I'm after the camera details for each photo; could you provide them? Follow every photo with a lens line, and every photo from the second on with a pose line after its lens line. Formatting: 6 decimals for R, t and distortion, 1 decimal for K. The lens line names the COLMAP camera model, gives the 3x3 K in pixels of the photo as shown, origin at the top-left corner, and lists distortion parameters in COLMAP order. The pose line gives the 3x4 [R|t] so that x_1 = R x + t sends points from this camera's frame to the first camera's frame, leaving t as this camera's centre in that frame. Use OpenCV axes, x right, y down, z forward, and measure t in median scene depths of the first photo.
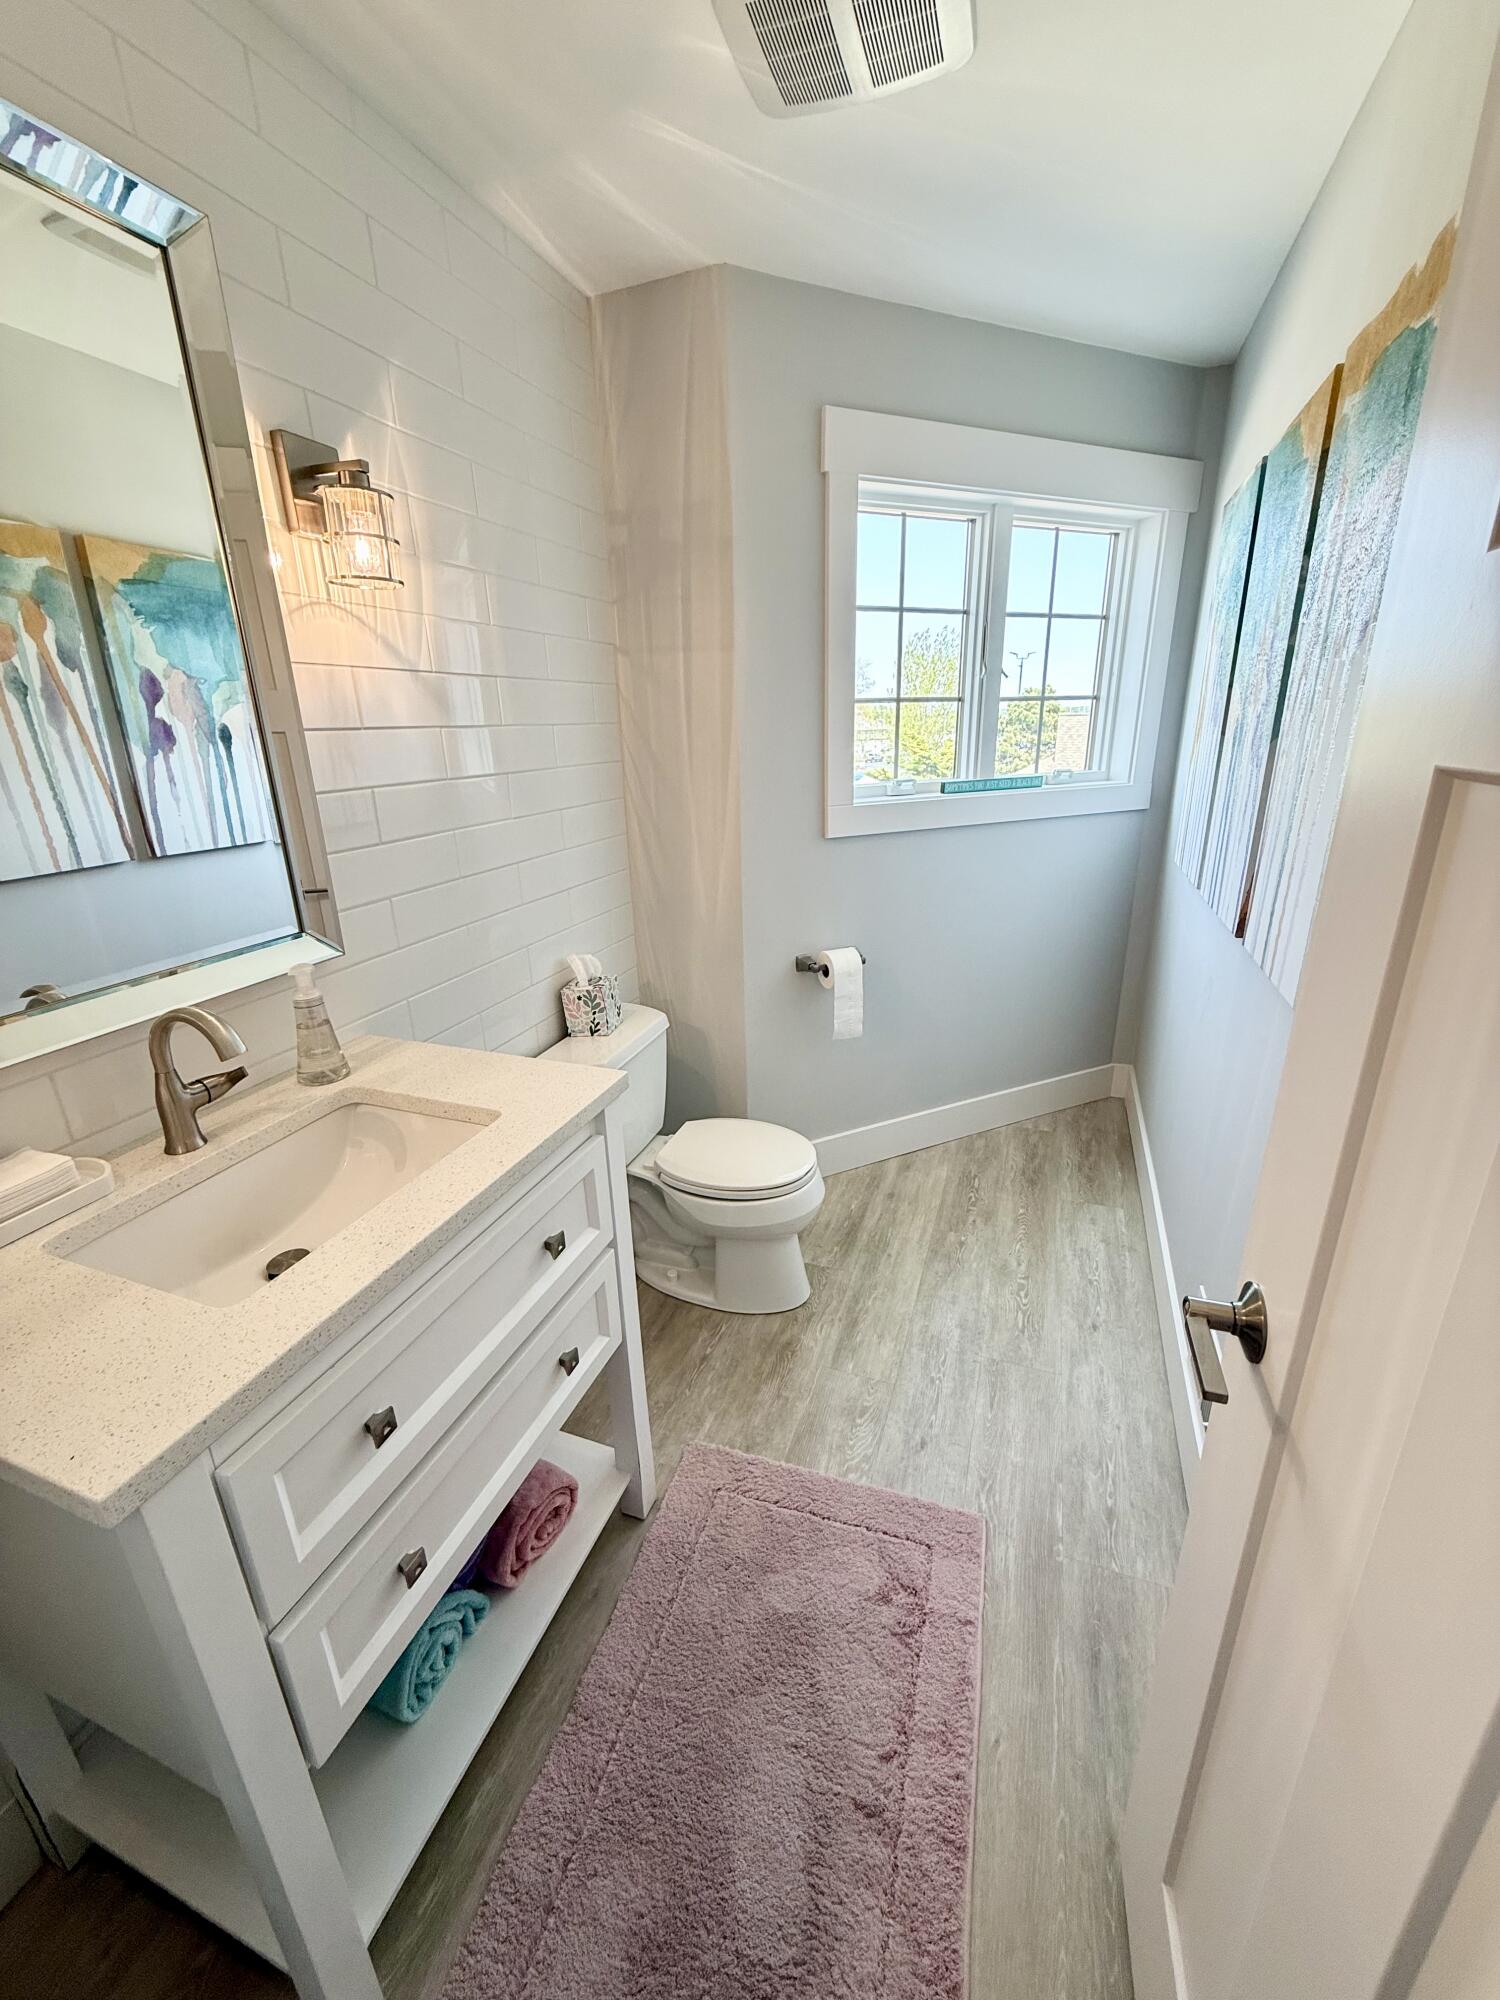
lens RADIAL K [[793.4, 0, 745.0], [0, 793.4, 1001.2], [0, 0, 1]] dist [-0.001606, 0.000449]
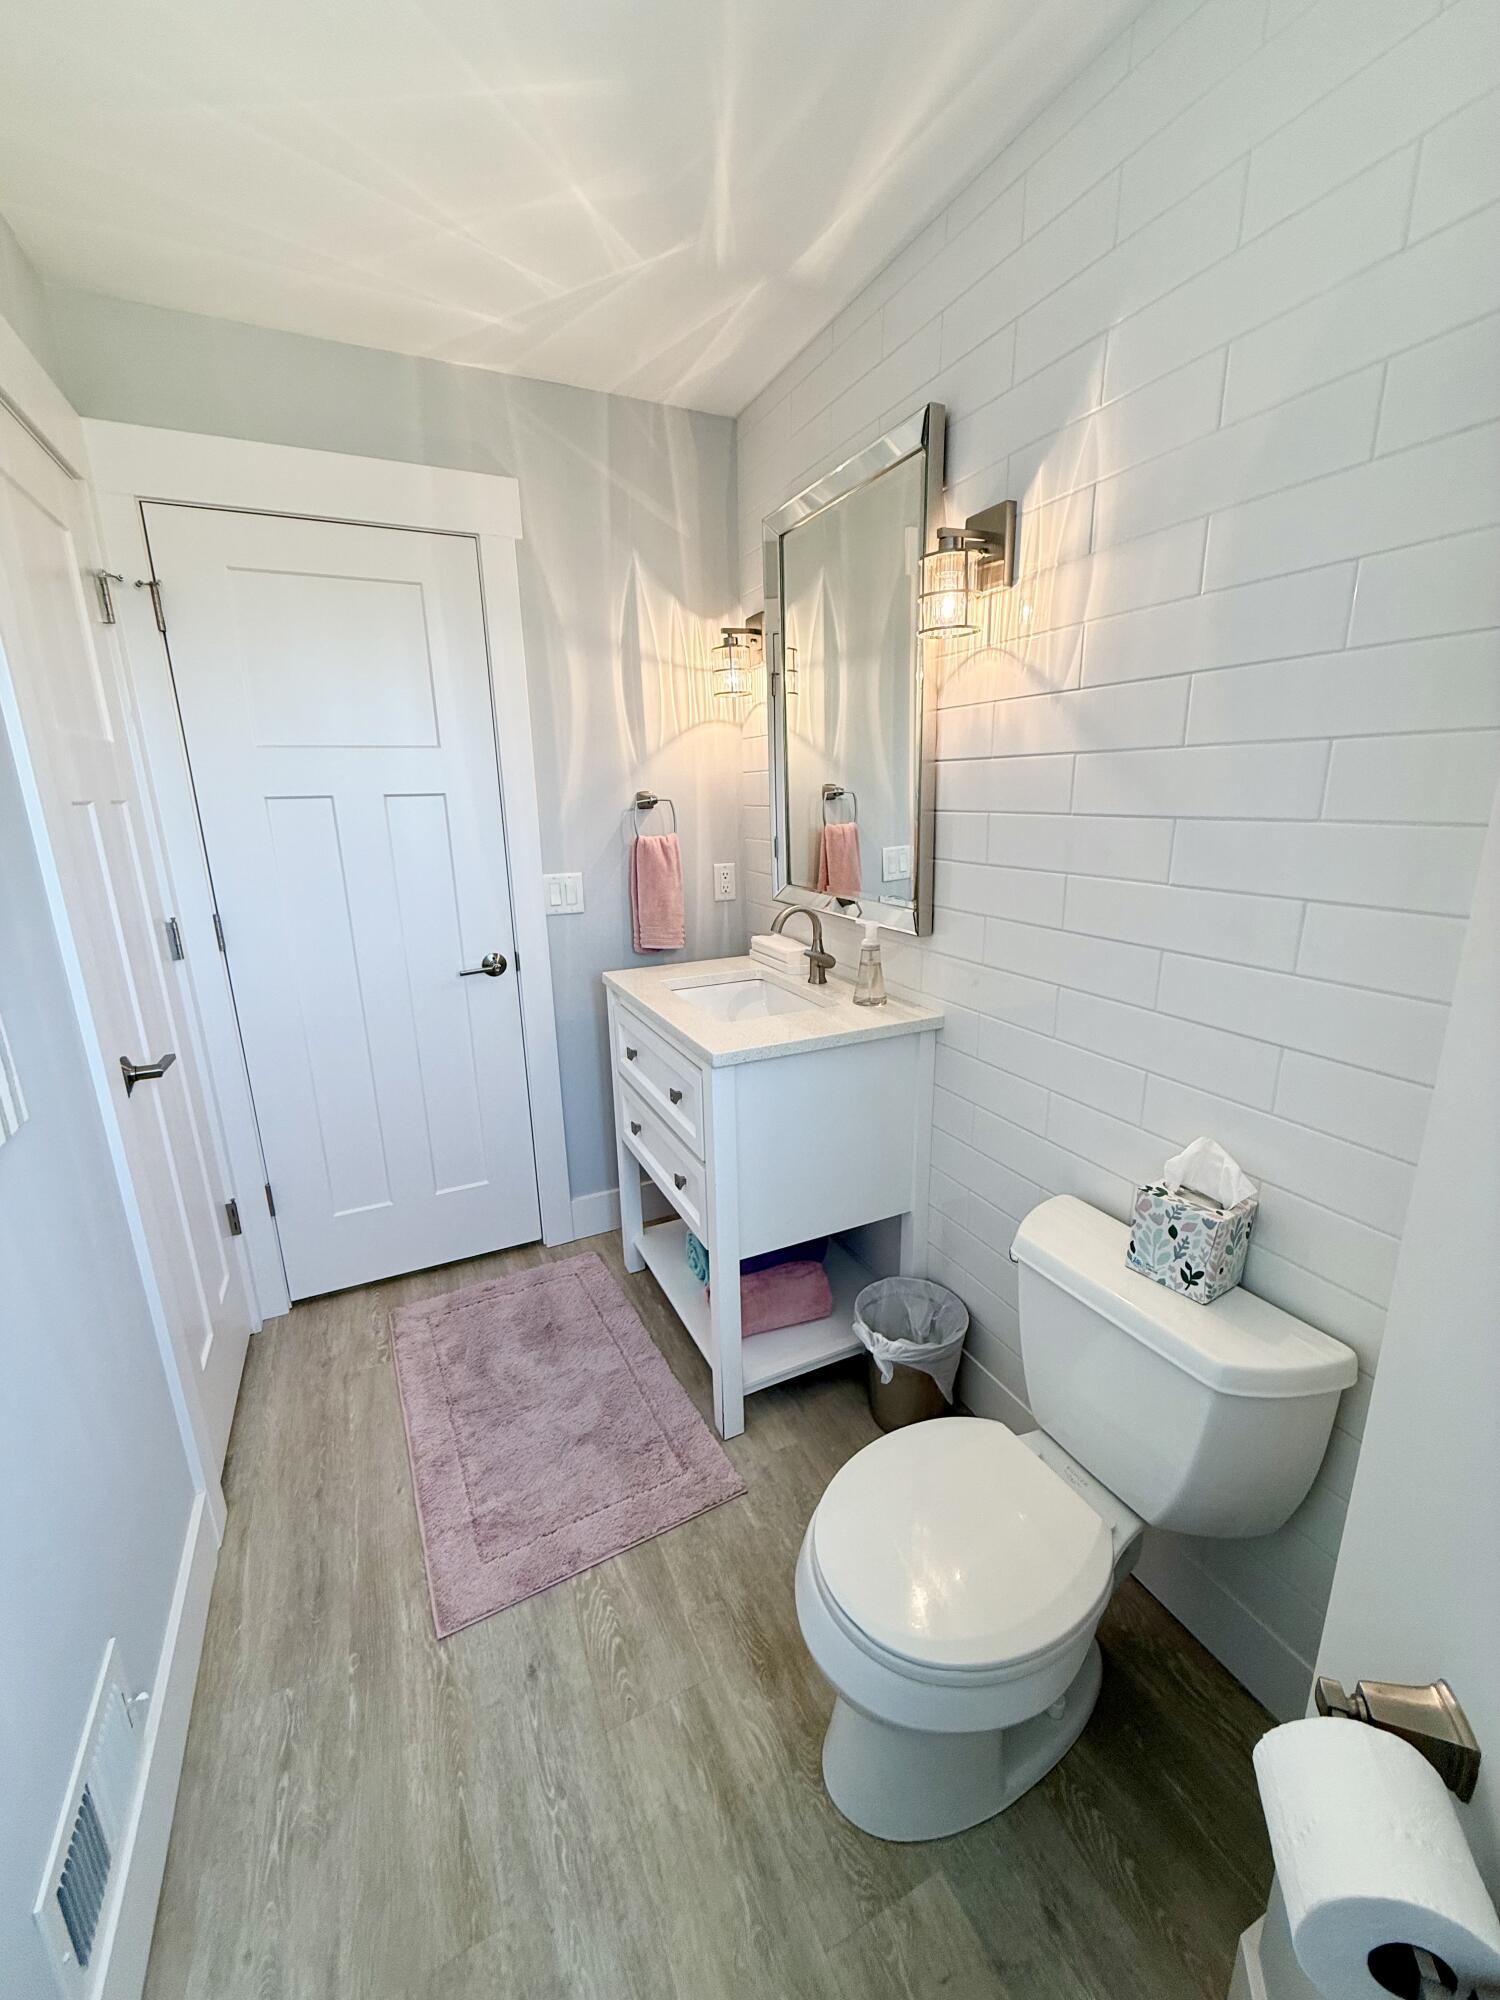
lens RADIAL K [[793.4, 0, 751.2], [0, 793.4, 997.0], [0, 0, 1]] dist [-0.001606, 0.000449]
pose [[-0.690504, 0.224163, -0.687717, 0.460787], [-0.199163, 0.855096, 0.478691, -0.429124], [0.695369, 0.467506, -0.545802, 1.255476]]
